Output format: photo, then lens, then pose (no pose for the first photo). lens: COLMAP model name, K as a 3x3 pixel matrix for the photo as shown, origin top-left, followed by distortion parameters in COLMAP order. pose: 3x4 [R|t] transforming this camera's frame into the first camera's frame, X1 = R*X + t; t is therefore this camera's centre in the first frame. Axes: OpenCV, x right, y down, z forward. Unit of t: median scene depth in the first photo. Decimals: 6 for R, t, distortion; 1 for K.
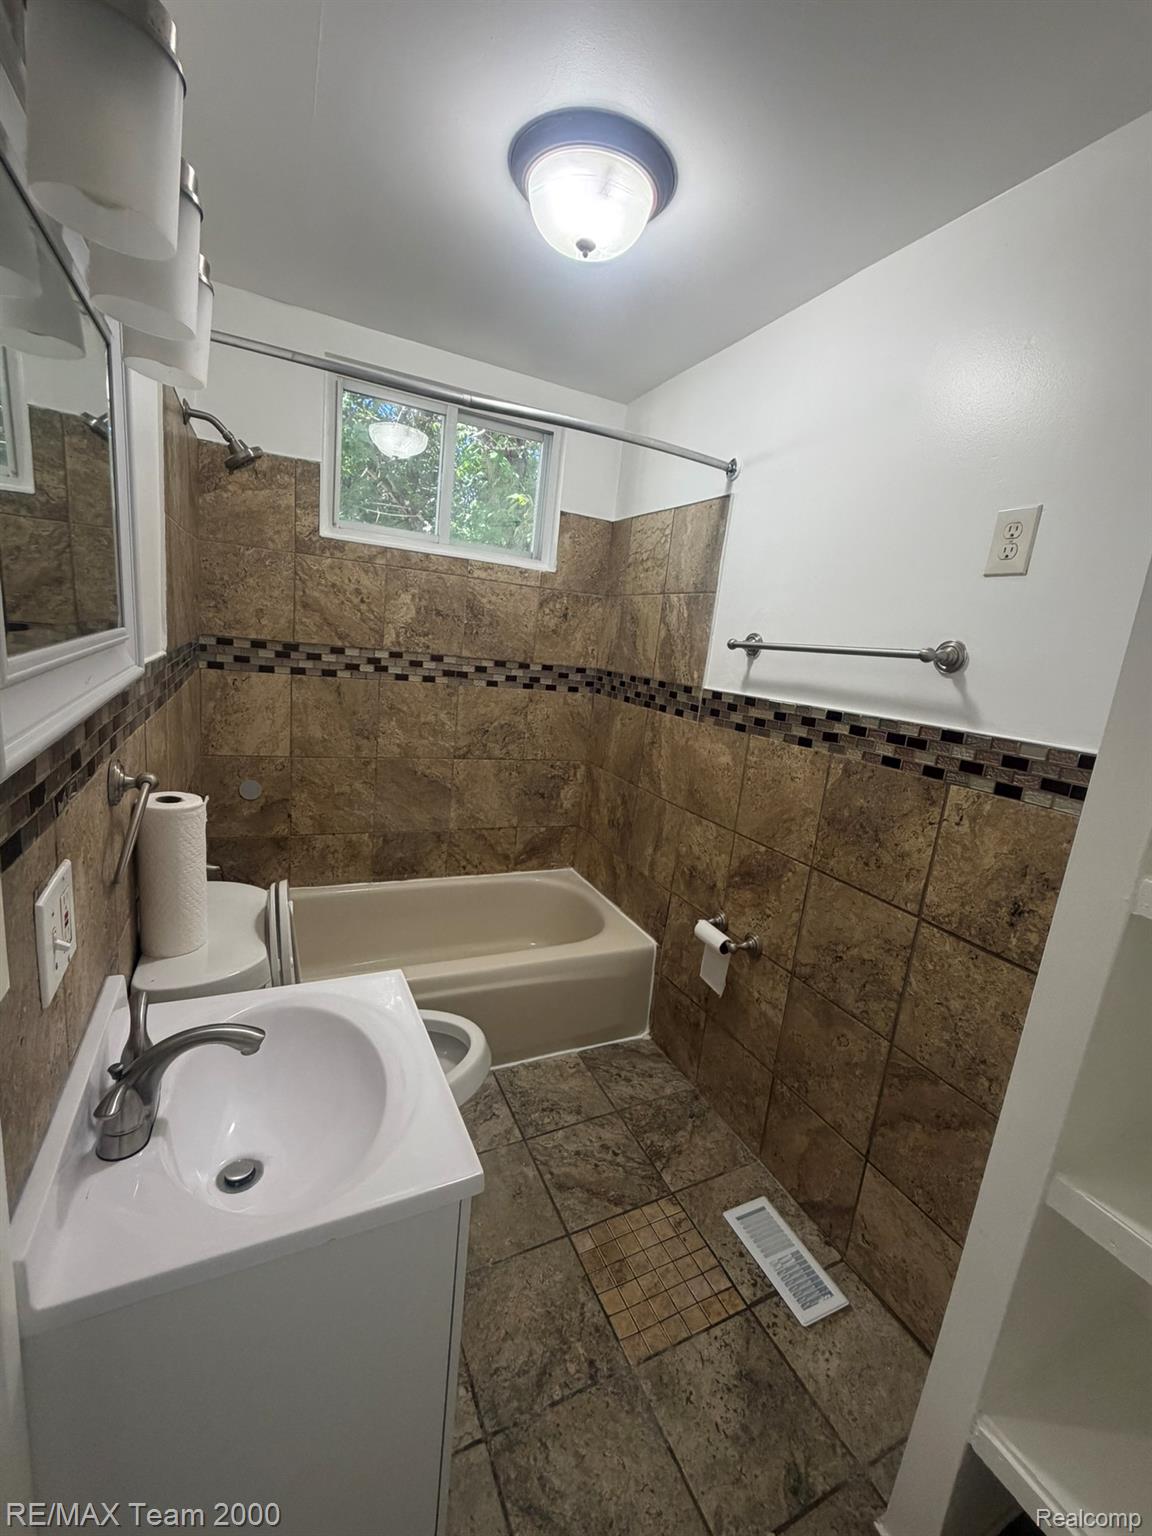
lens RADIAL K [[619.6, 0, 598.9], [0, 619.6, 763.8], [0, 0, 1]] dist [0.009727, -0.000721]
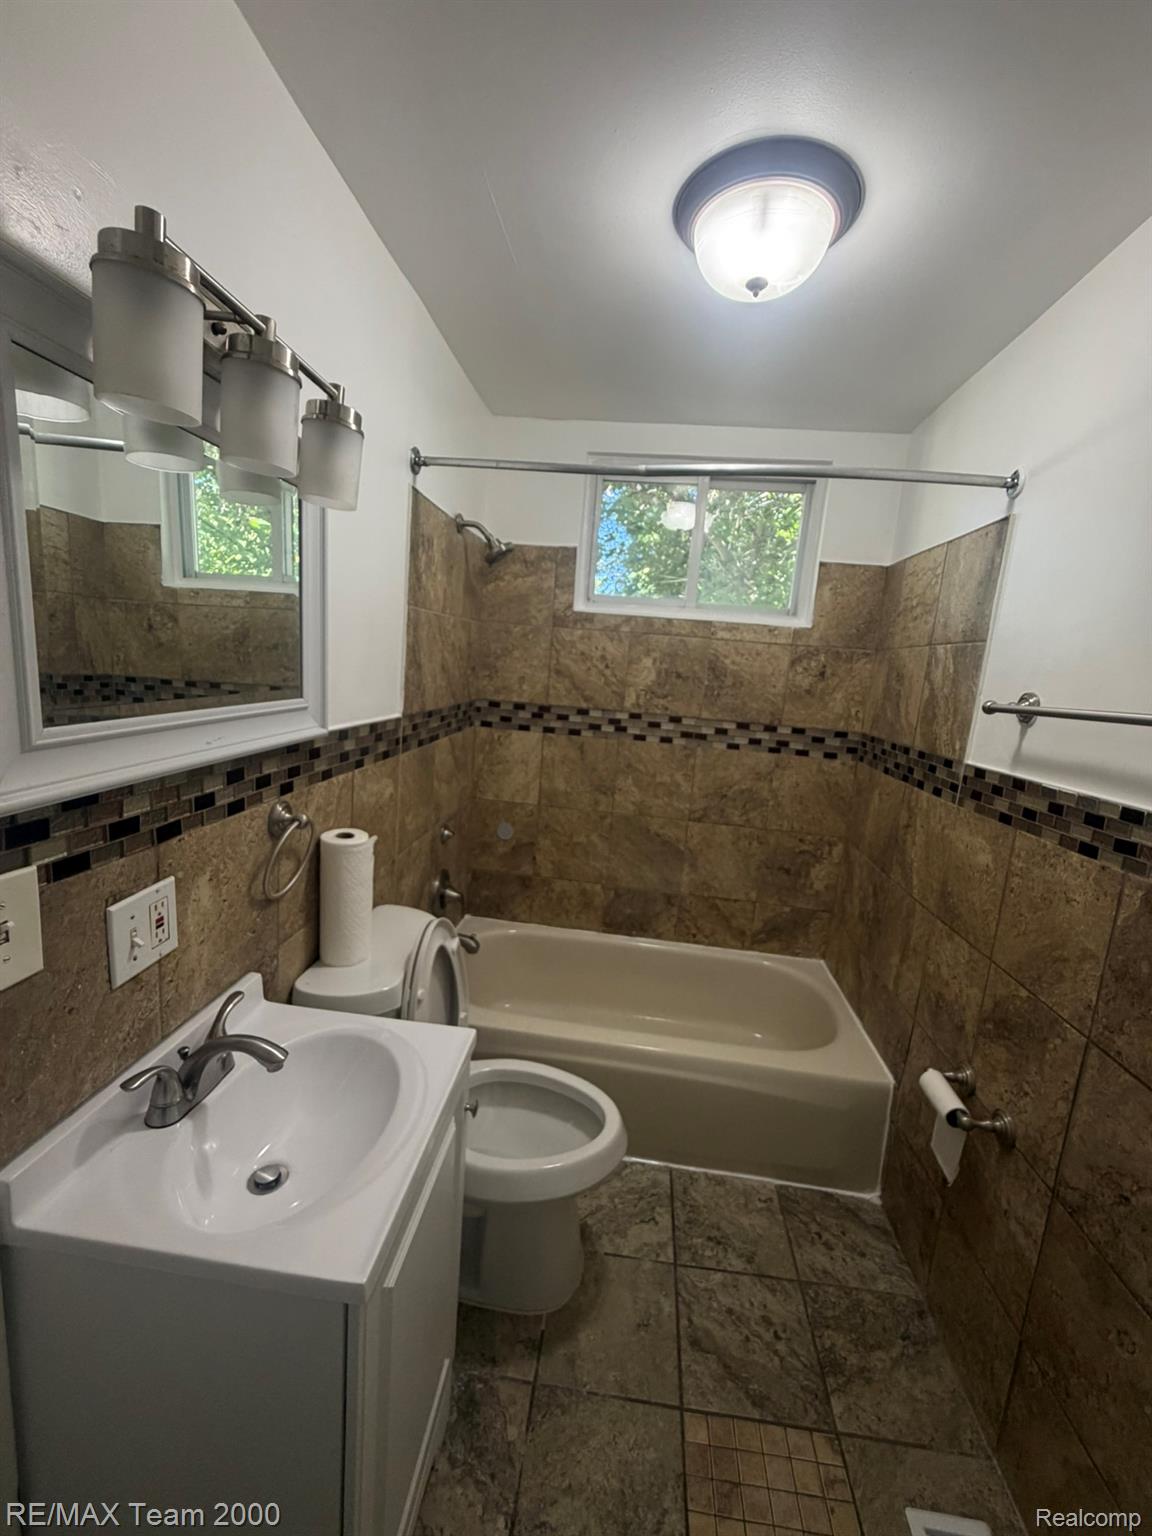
lens RADIAL K [[619.6, 0, 578.1], [0, 619.6, 764.5], [0, 0, 1]] dist [0.009727, -0.000721]
pose [[0.853576, 0.050220, -0.518542, 0.156508], [-0.097229, 0.993211, -0.063859, -0.022927], [0.511814, 0.104926, 0.852664, 0.088180]]
